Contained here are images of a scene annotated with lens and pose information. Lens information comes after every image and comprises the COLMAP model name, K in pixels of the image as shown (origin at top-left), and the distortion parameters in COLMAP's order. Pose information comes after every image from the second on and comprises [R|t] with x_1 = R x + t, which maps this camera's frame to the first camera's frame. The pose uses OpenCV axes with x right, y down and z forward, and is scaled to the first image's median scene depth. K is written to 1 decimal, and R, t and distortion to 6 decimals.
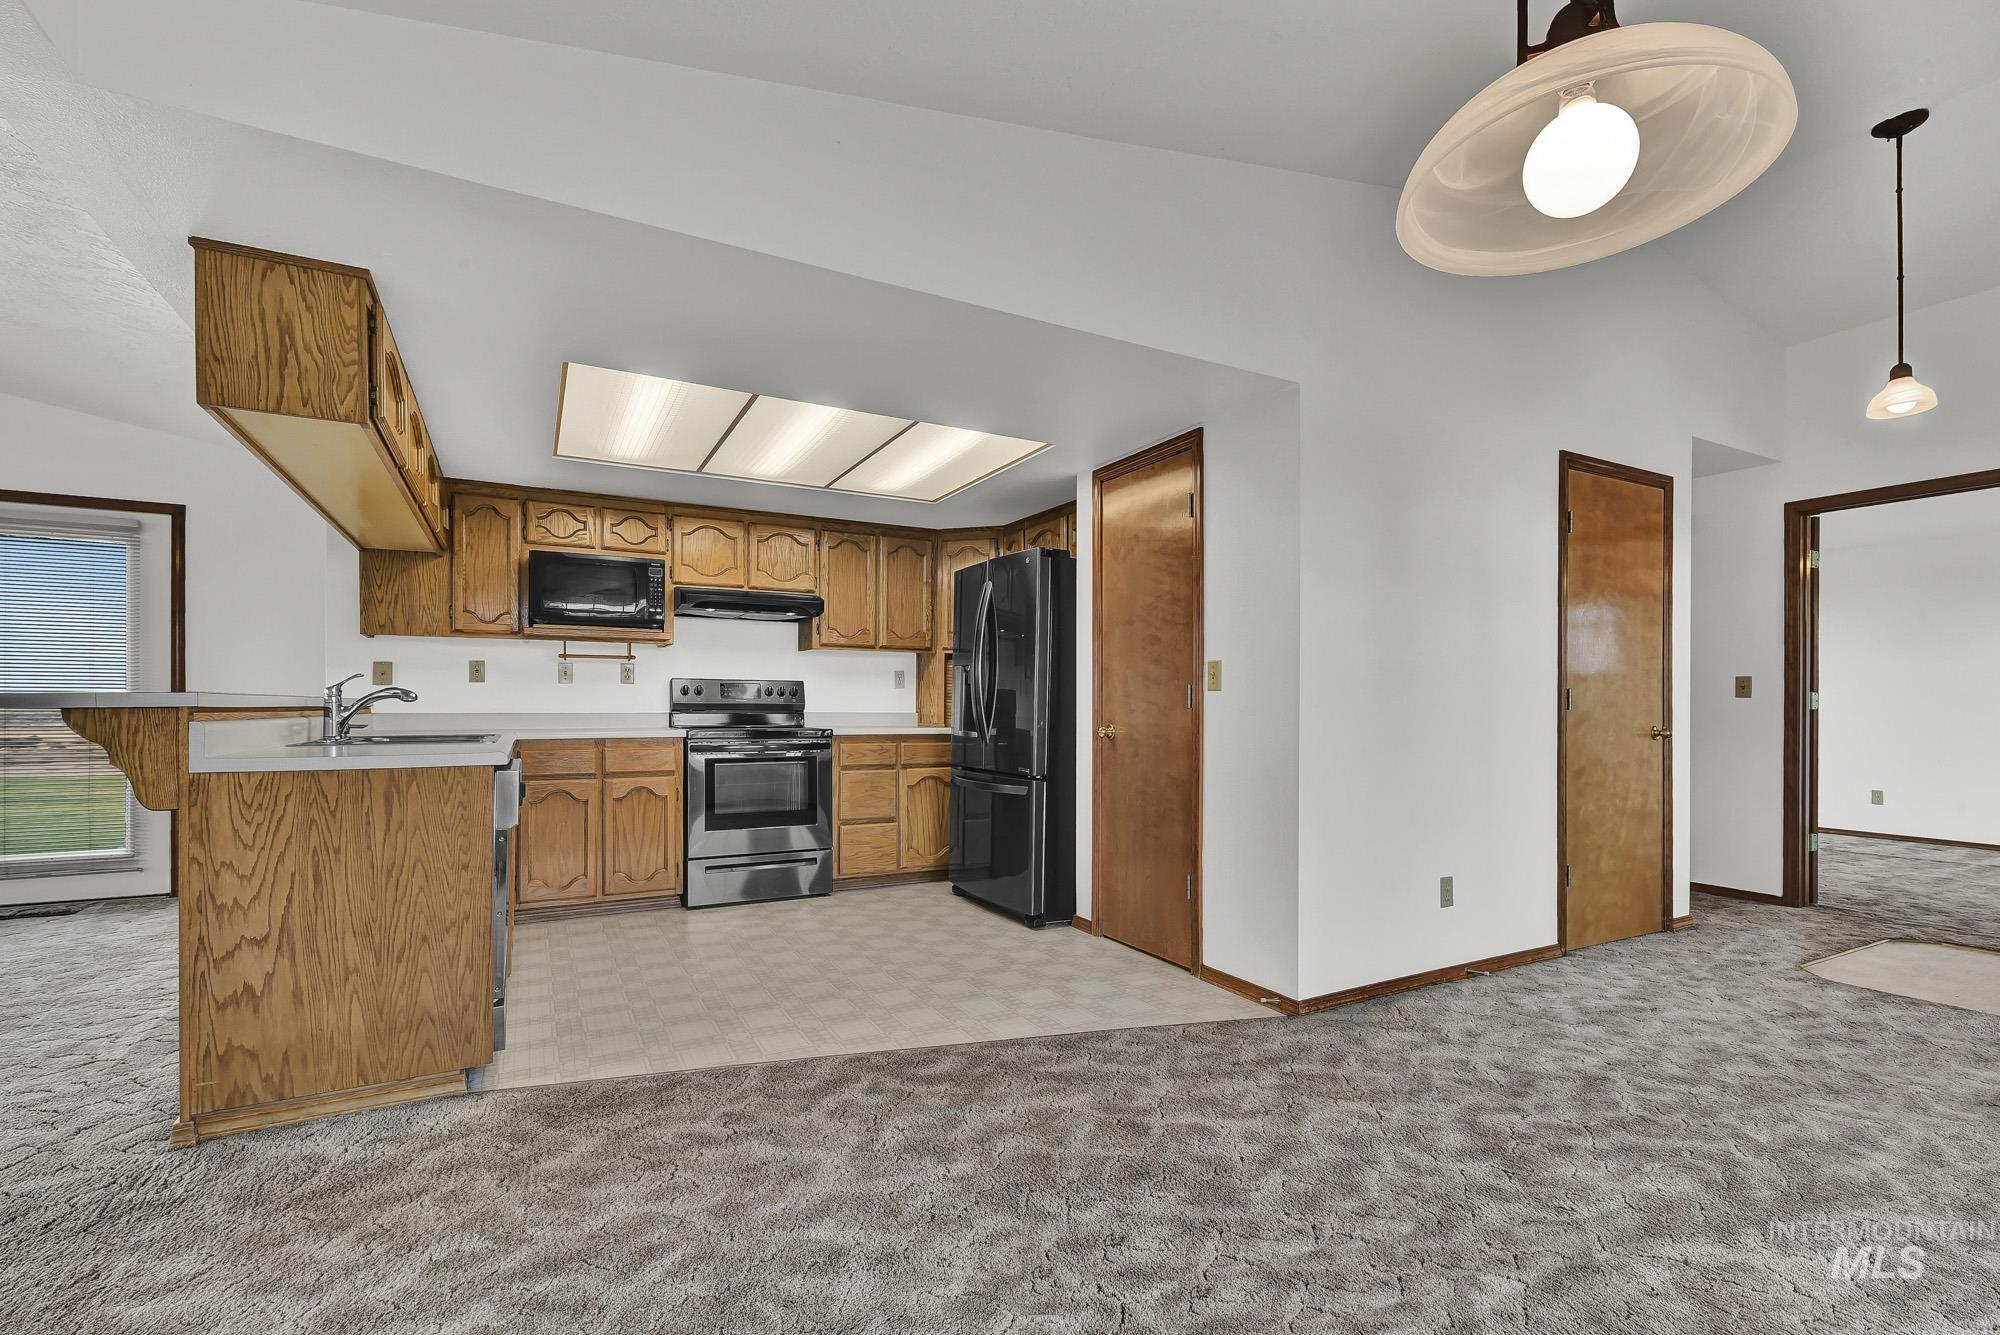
lens RADIAL K [[911.6, 0, 994.2], [0, 911.6, 725.1], [0, 0, 1]] dist [0.017605, -0.000395]
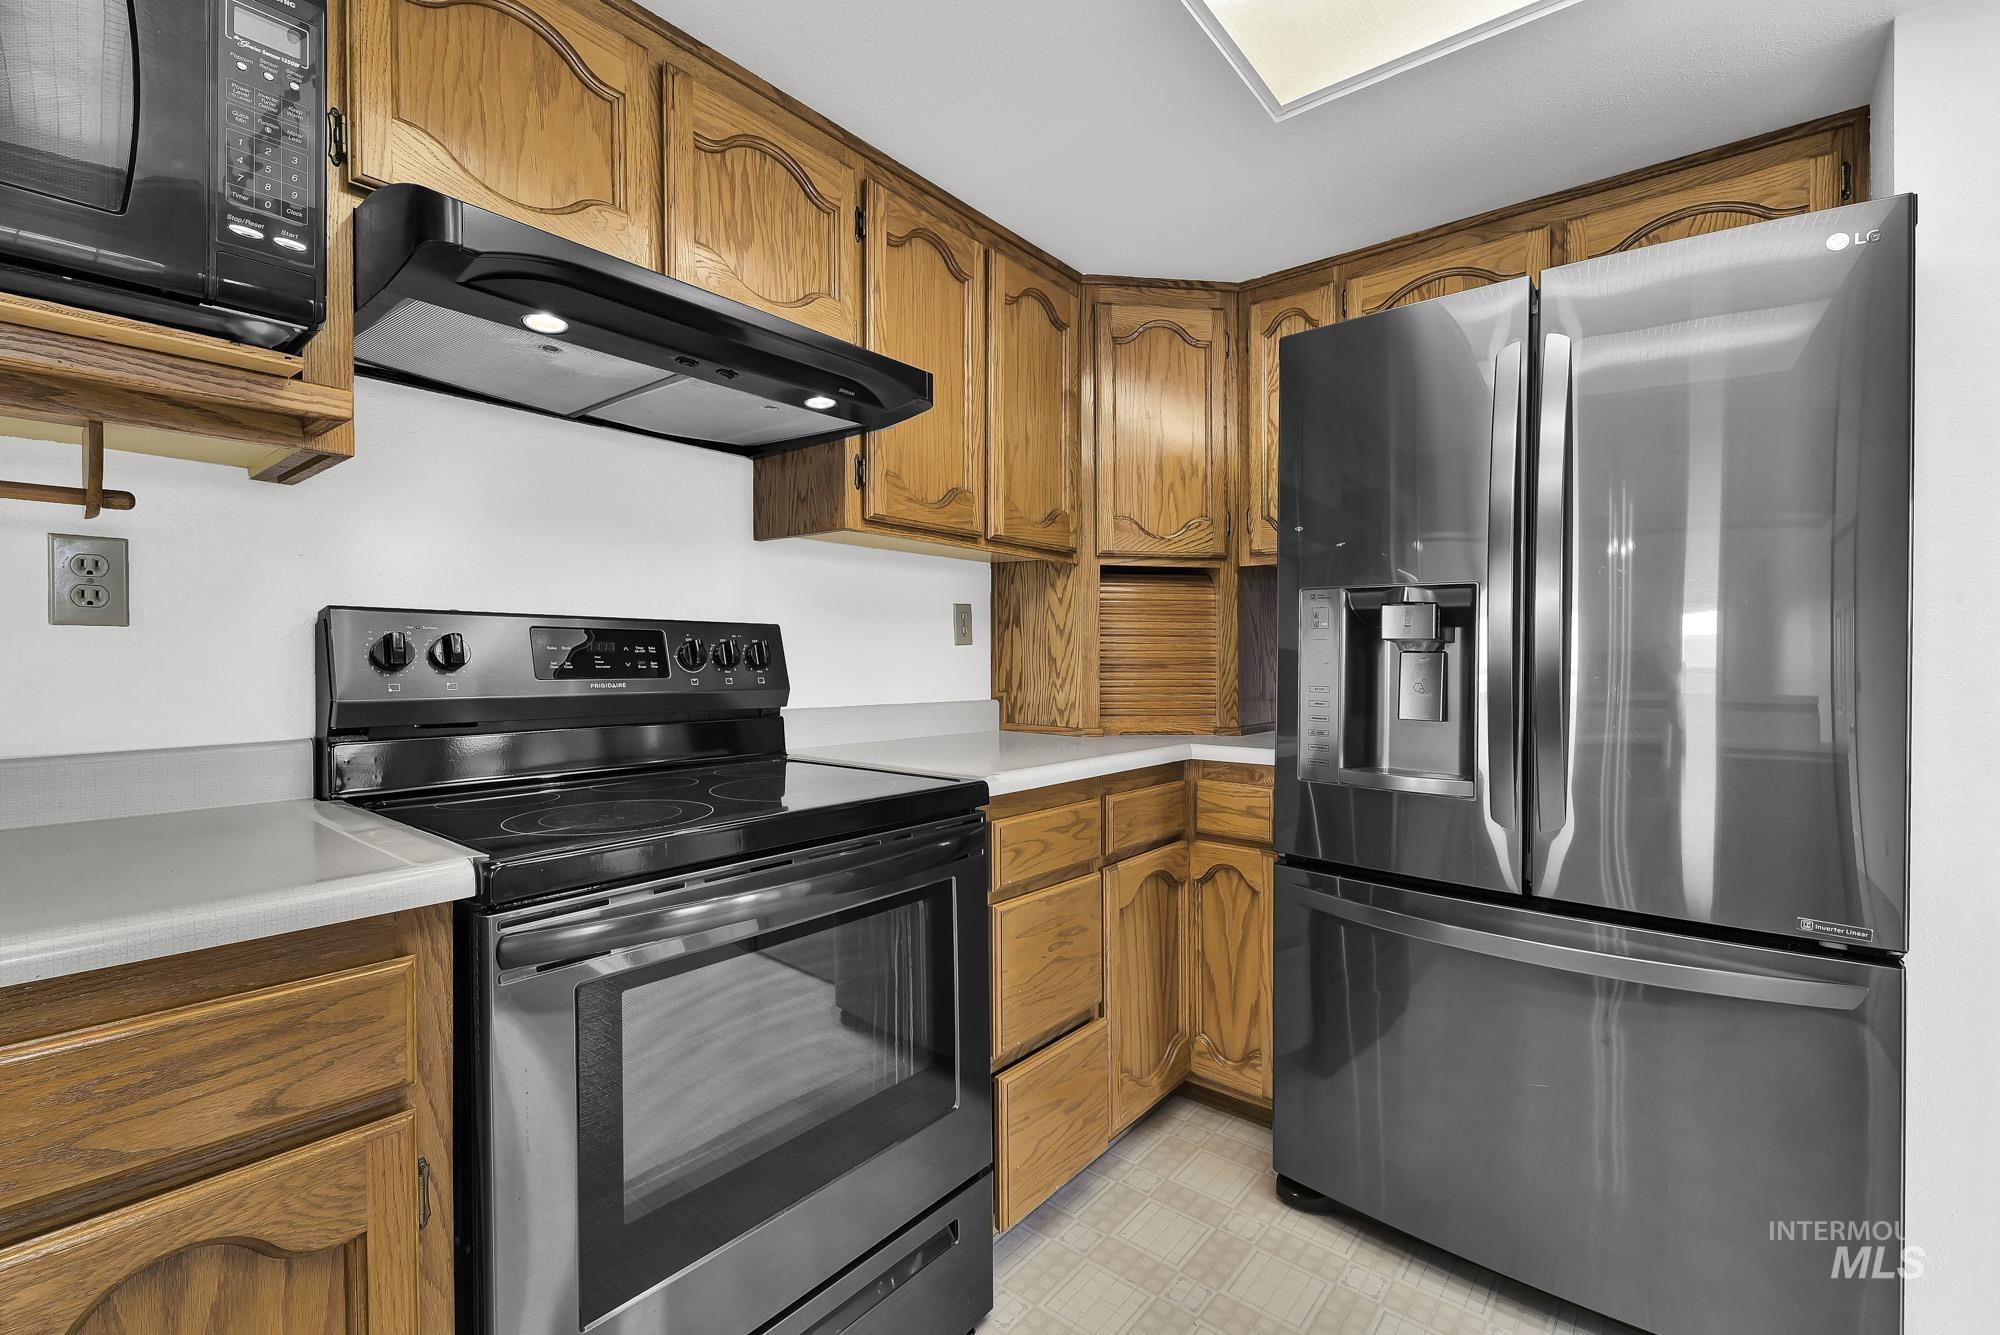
lens RADIAL K [[846.8, 0, 1016.1], [0, 846.8, 663.7], [0, 0, 1]] dist [0.007400, -0.000390]
pose [[0.911011, -0.003794, 0.412365, -0.307550], [0.006425, 0.999967, -0.004993, -0.036292], [-0.412333, 0.007198, 0.911005, 0.783704]]
